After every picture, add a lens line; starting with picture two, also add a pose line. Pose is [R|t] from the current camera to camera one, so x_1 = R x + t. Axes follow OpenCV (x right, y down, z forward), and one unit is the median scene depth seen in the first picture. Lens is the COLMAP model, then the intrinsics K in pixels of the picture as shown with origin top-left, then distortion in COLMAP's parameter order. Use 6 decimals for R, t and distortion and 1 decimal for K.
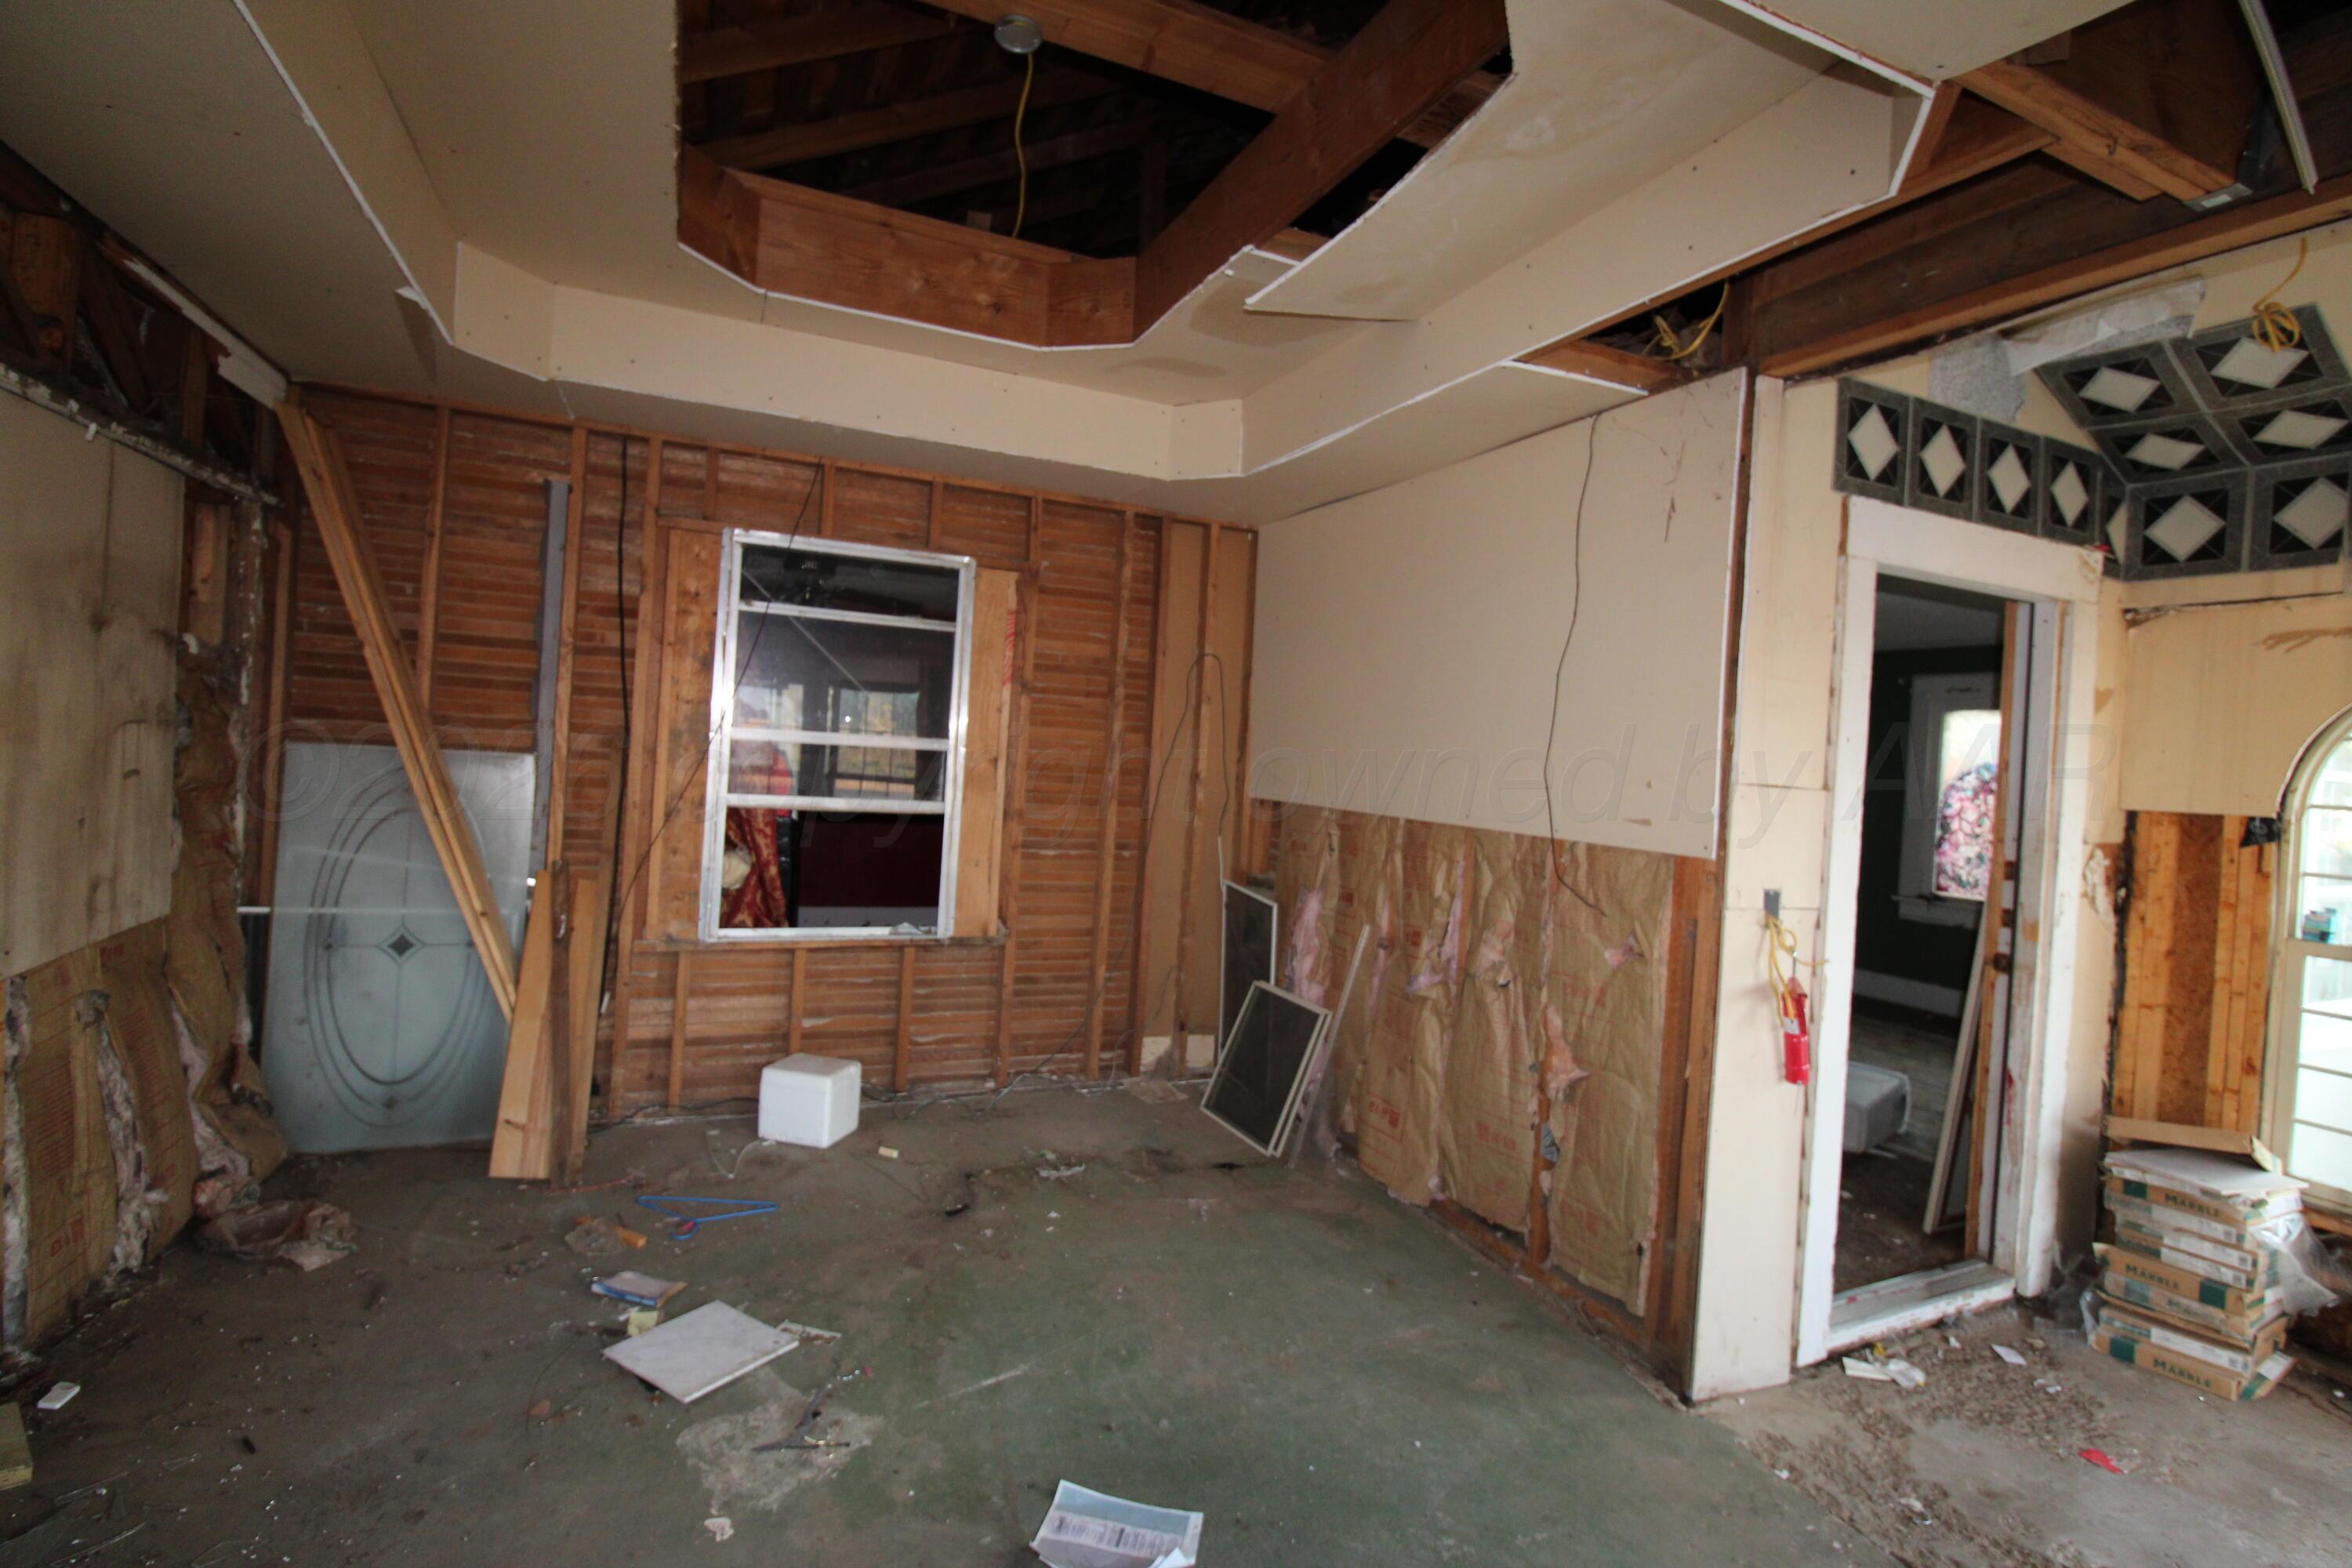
lens RADIAL K [[1087.0, 0, 1182.3], [0, 1087.0, 760.1], [0, 0, 1]] dist [0.001759, -0.013586]
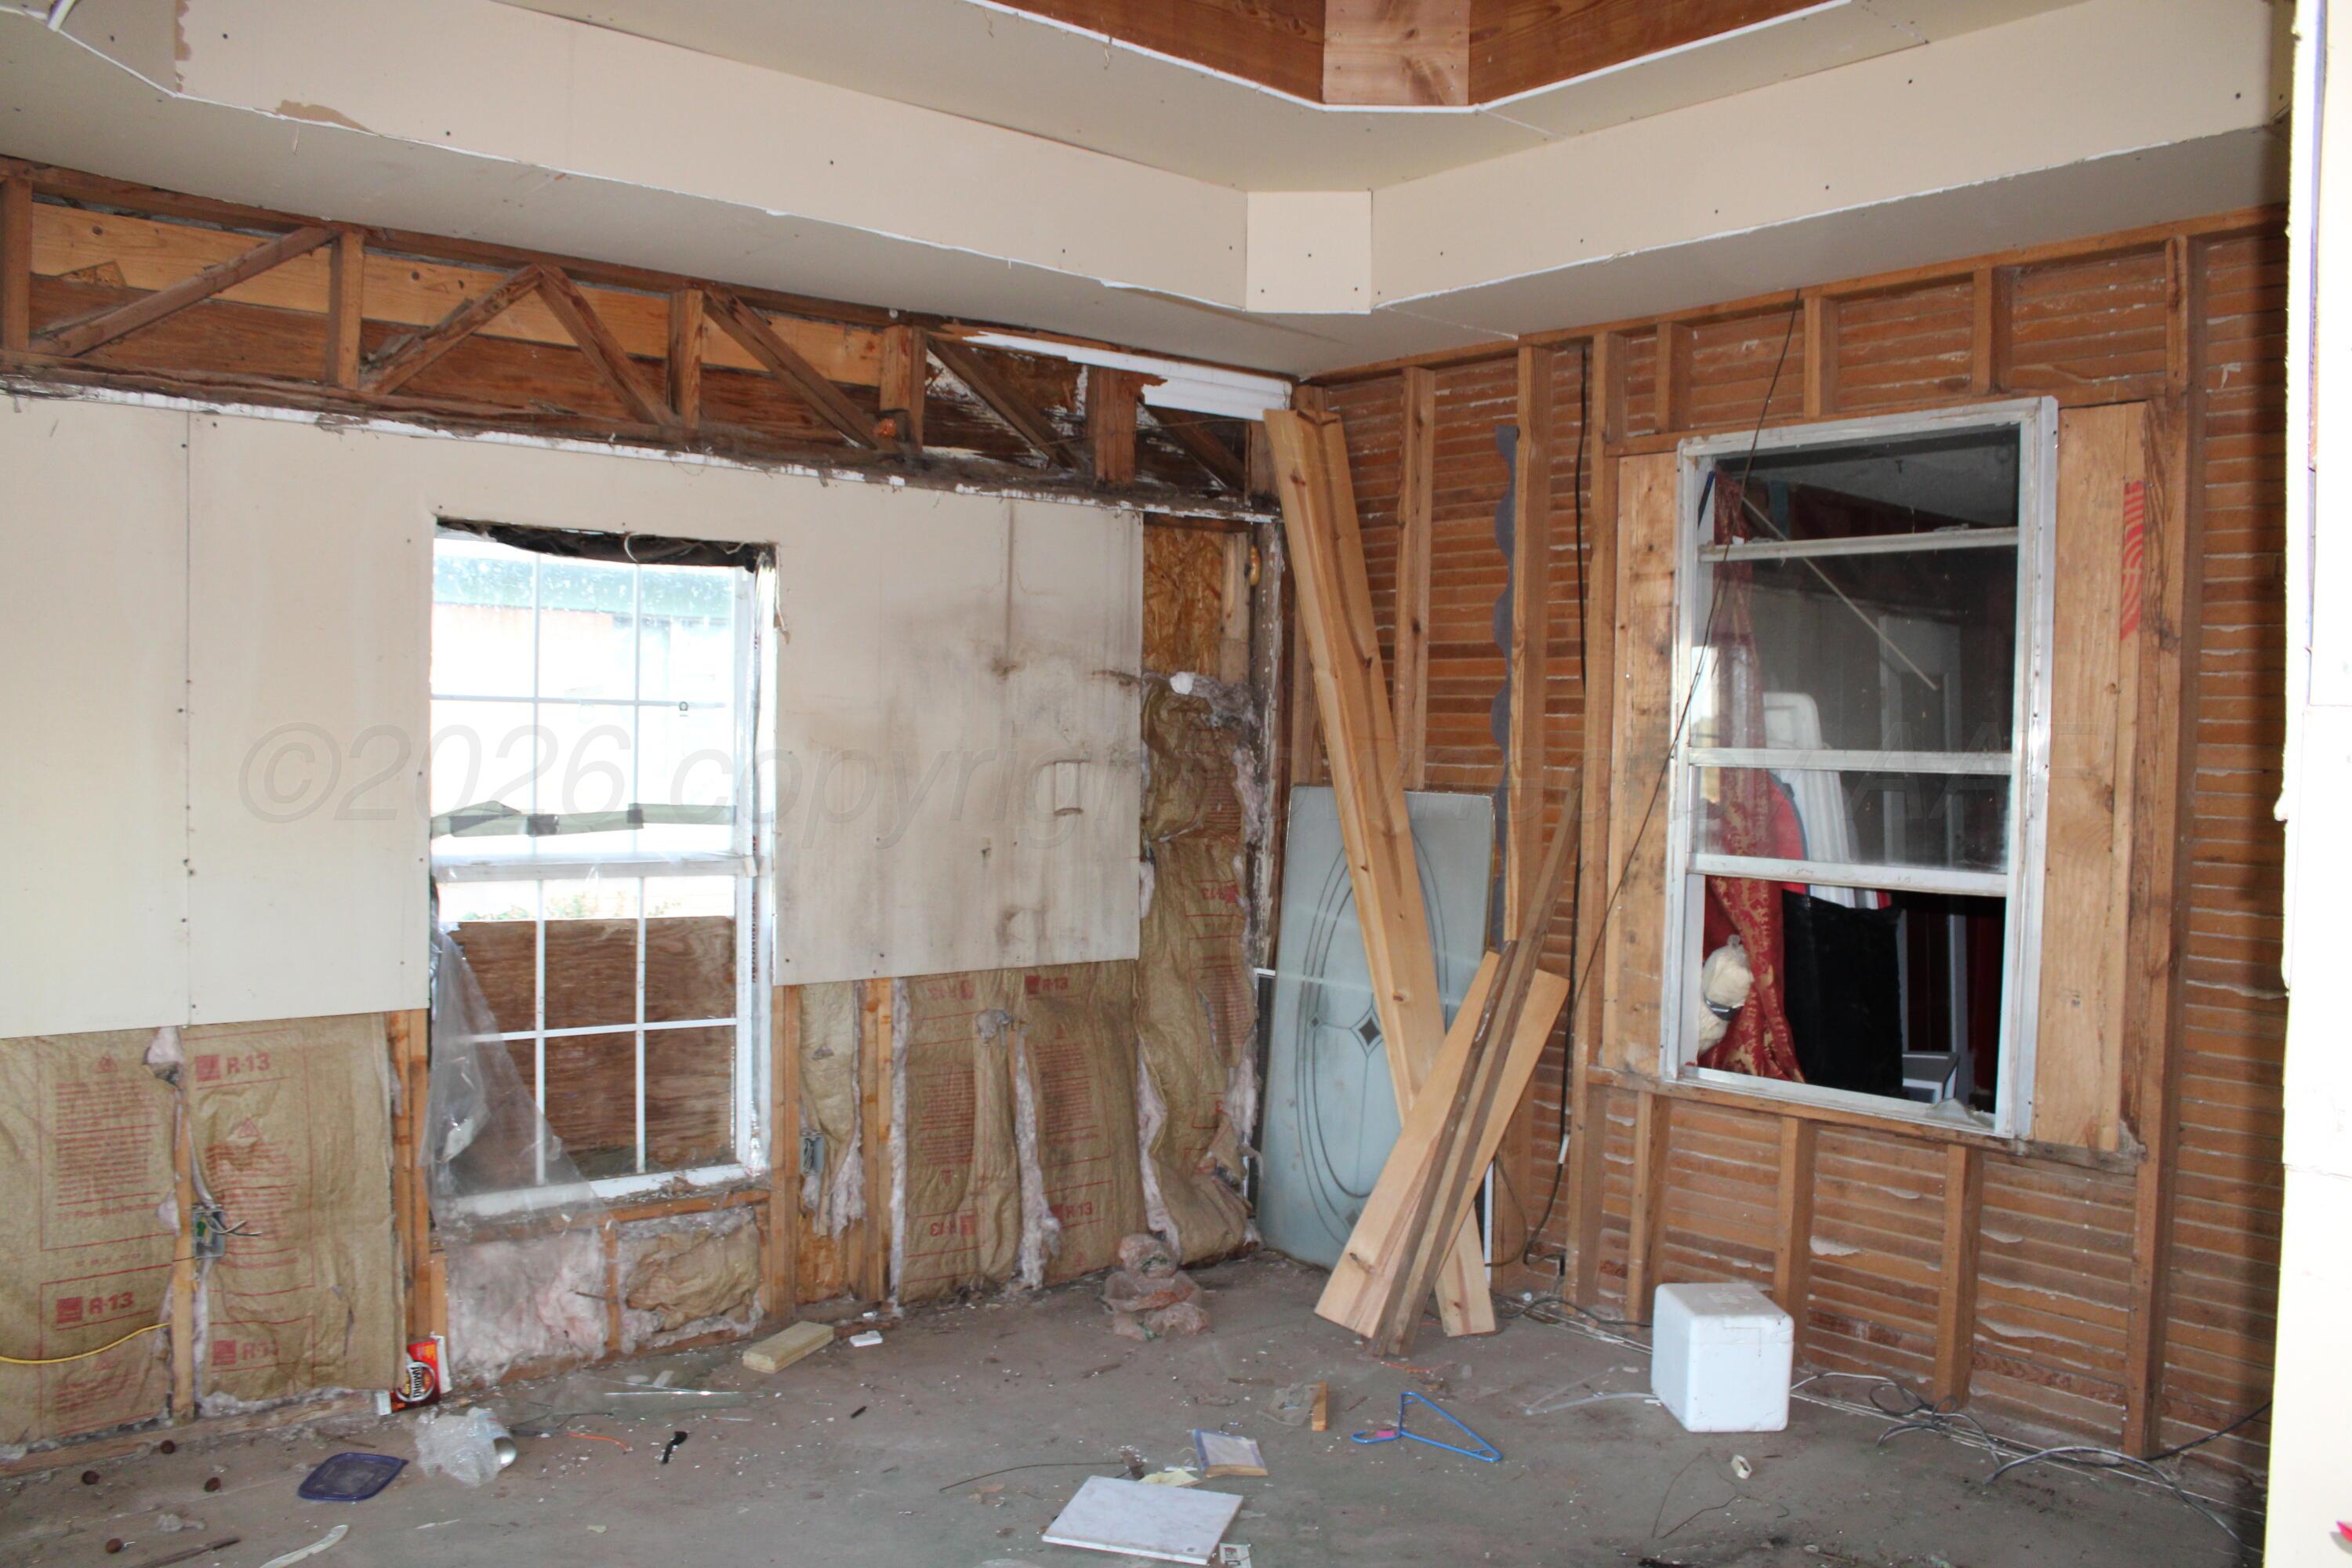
lens RADIAL K [[1955.4, 0, 1179.7], [0, 1955.4, 798.9], [0, 0, 1]] dist [-0.161075, 0.146305]
pose [[0.286024, -0.027524, -0.957827, 0.609470], [-0.014879, 0.999339, -0.033160, 0.043814], [0.958107, 0.023736, 0.285425, 0.410407]]
